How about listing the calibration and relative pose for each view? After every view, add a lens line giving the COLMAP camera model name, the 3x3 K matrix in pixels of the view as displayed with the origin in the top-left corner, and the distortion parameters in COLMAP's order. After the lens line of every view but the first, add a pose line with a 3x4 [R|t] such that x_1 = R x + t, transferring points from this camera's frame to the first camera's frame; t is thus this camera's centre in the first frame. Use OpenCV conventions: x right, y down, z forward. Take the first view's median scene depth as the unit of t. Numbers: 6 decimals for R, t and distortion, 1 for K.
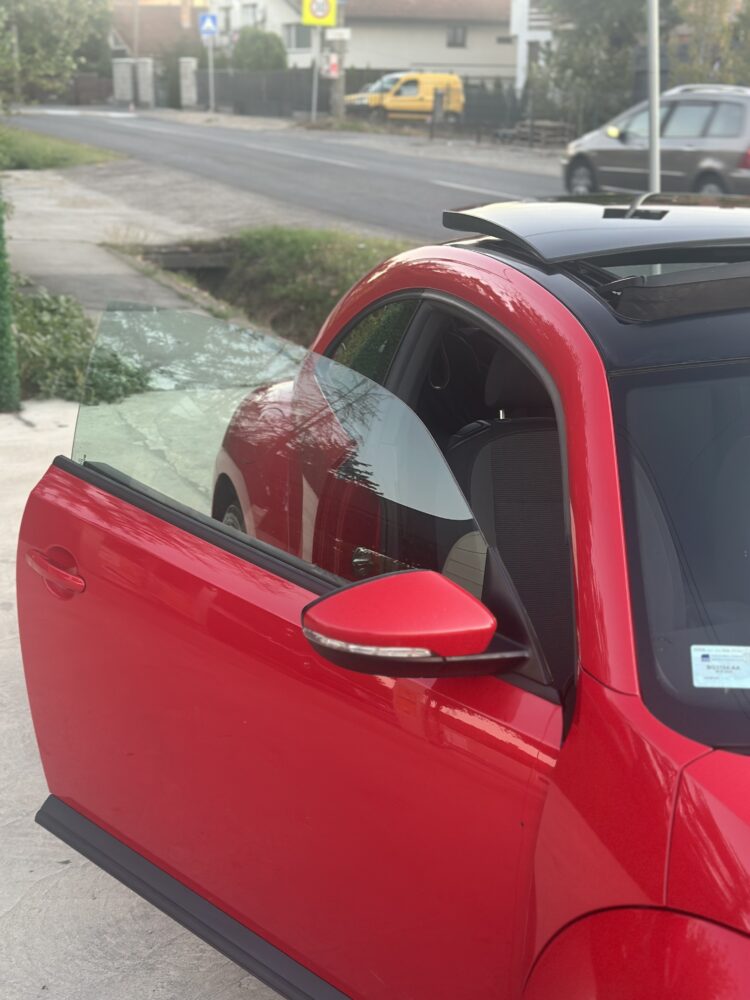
lens RADIAL K [[1379.2, 0, 382.3], [0, 1379.2, 508.7], [0, 0, 1]] dist [0.121489, 0.000000]
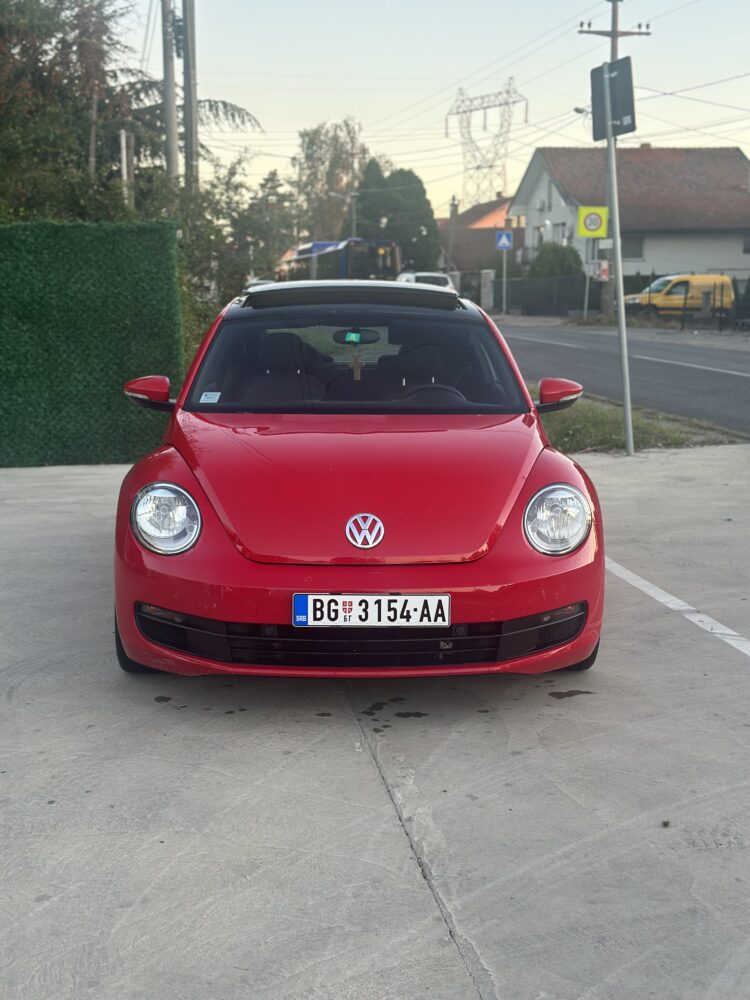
lens RADIAL K [[1379.2, 0, 382.3], [0, 1379.2, 506.3], [0, 0, 1]] dist [0.121489, 0.000000]
pose [[0.970275, 0.017488, -0.241371, 0.061970], [-0.052667, 0.988739, -0.140076, 0.034561], [0.236204, 0.148624, 0.960270, -0.082509]]
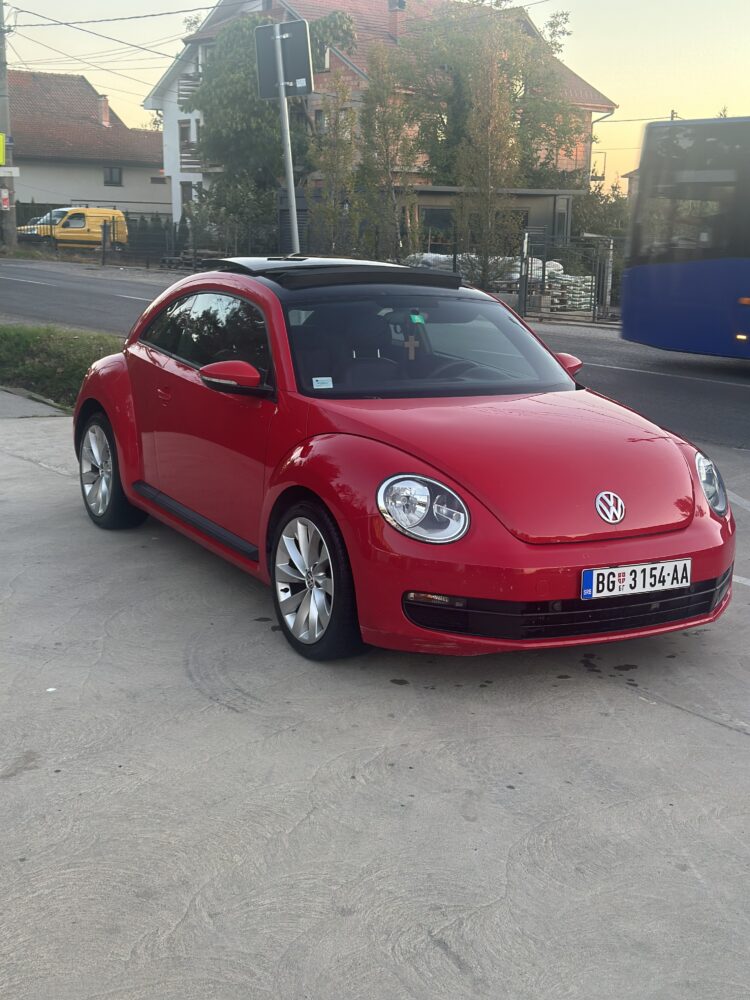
lens RADIAL K [[1379.2, 0, 369.4], [0, 1379.2, 506.9], [0, 0, 1]] dist [0.121489, 0.000000]
pose [[0.972663, -0.044147, 0.227988, -0.017101], [0.065075, 0.994245, -0.085105, 0.029939], [-0.222919, 0.097615, 0.969937, -0.090660]]
